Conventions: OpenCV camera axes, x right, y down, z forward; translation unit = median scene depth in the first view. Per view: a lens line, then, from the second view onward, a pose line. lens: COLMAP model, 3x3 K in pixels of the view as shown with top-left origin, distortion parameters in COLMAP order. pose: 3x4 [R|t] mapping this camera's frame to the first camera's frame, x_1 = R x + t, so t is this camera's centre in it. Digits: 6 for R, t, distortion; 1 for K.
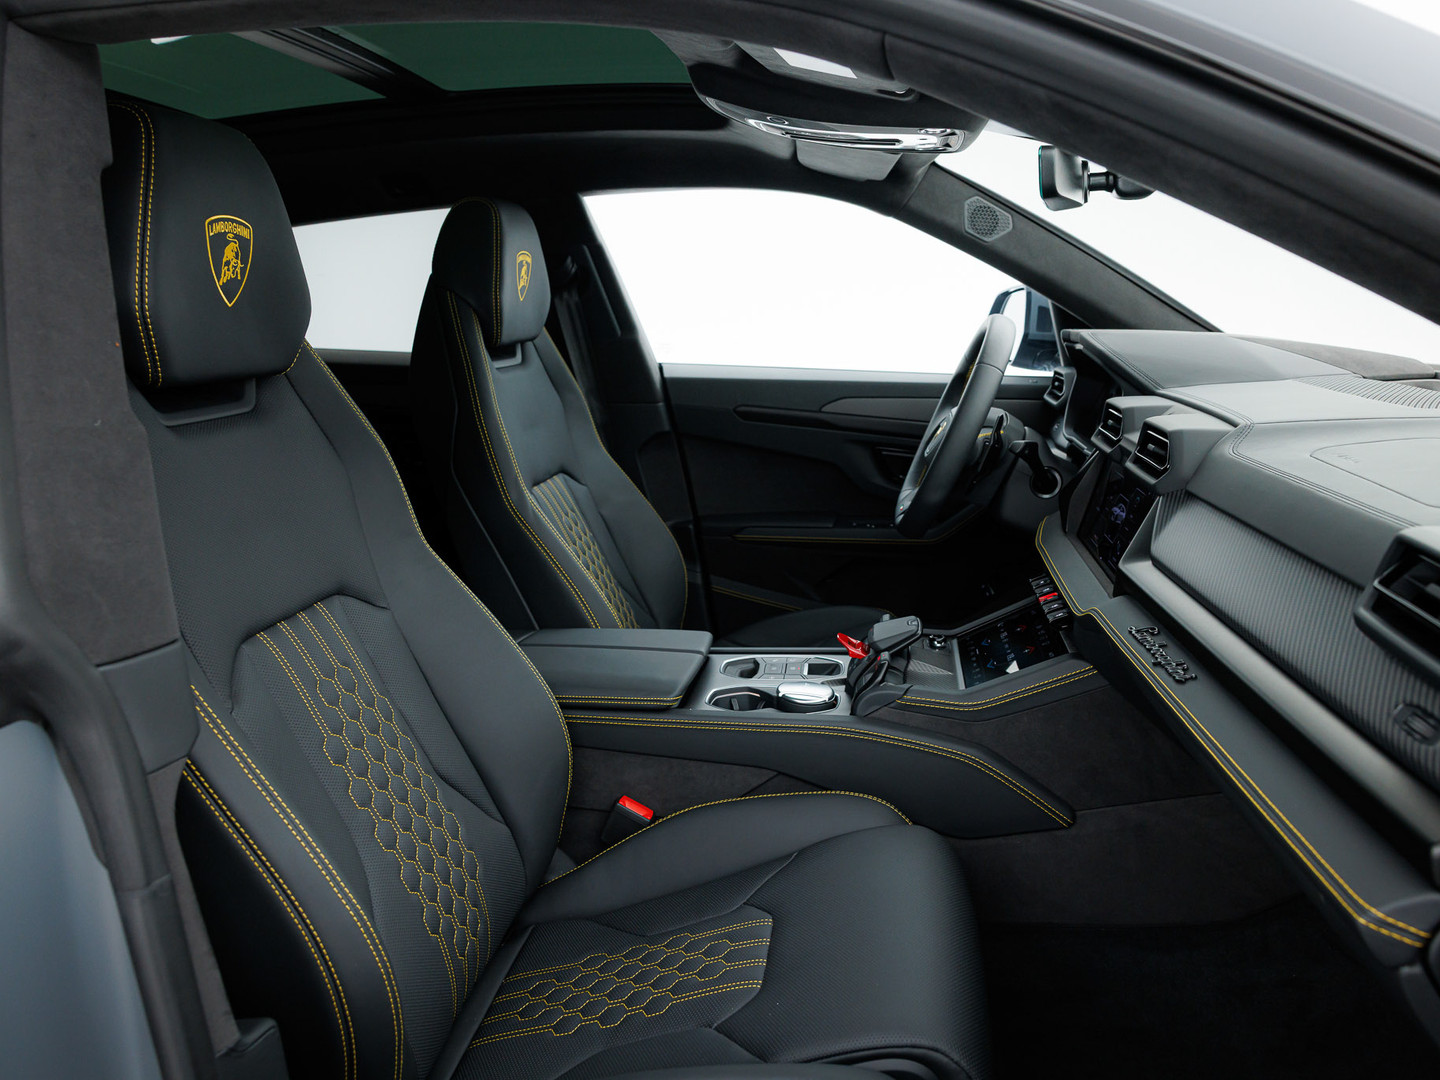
lens RADIAL K [[980.6, 0, 722.1], [0, 980.6, 543.9], [0, 0, 1]] dist [-0.000992, 0.000247]
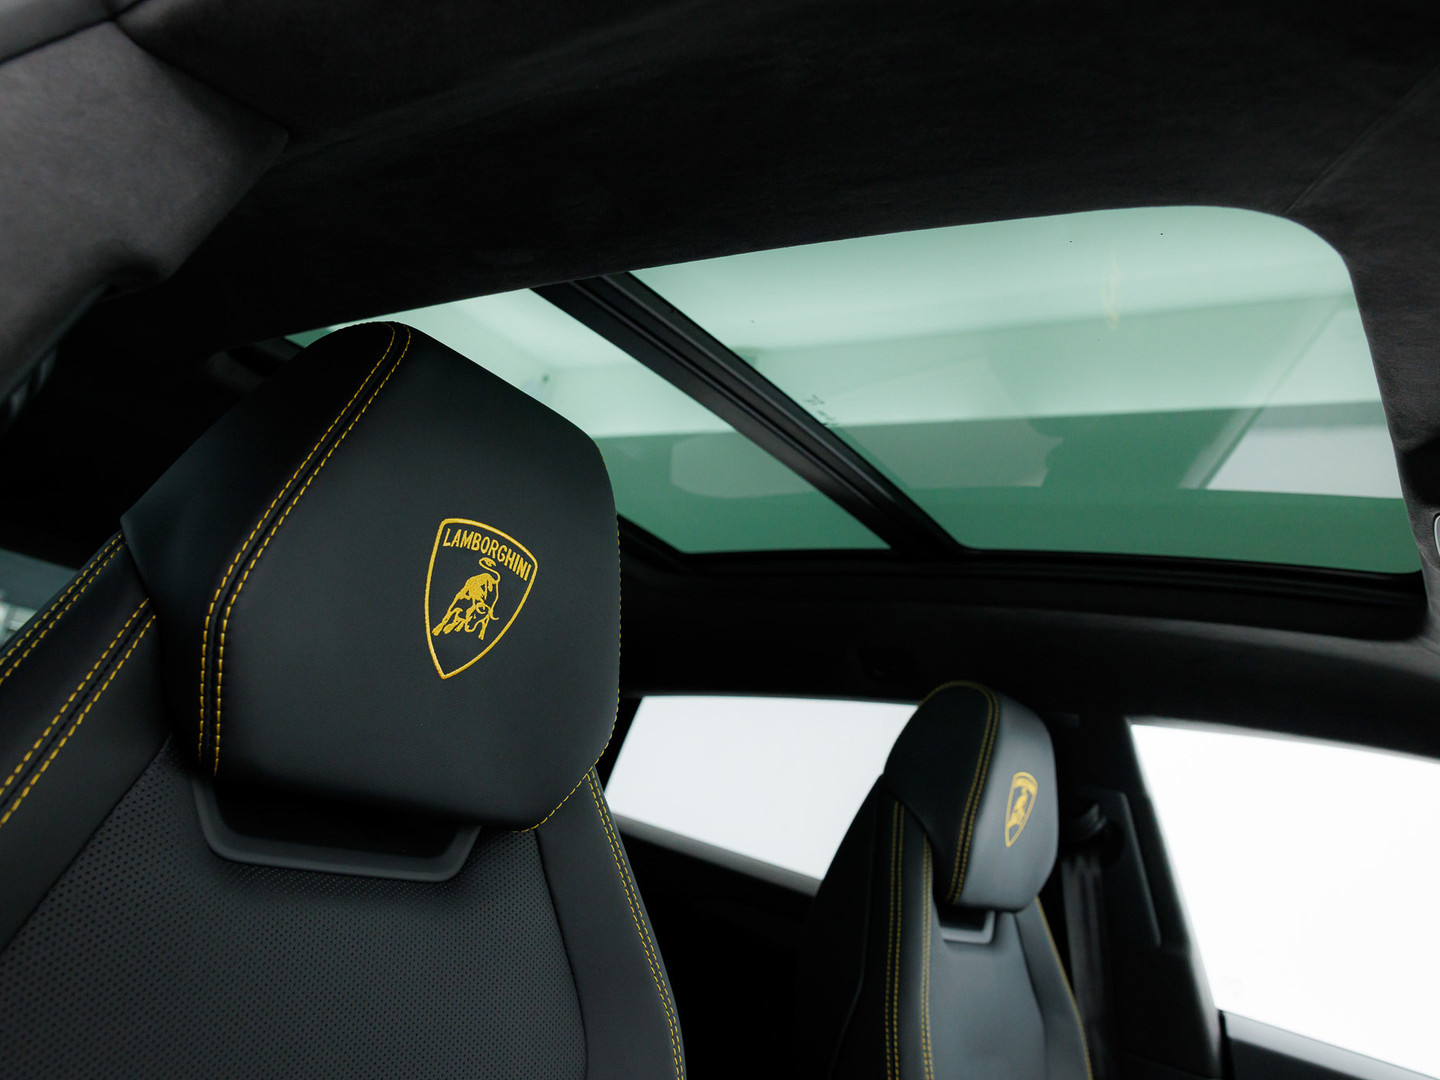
lens RADIAL K [[980.6, 0, 718.6], [0, 980.6, 548.3], [0, 0, 1]] dist [-0.000992, 0.000247]
pose [[0.855113, 0.078616, -0.512446, -0.051012], [-0.339083, 0.832518, -0.438105, -0.062370], [0.392178, 0.548391, 0.738555, 0.335126]]
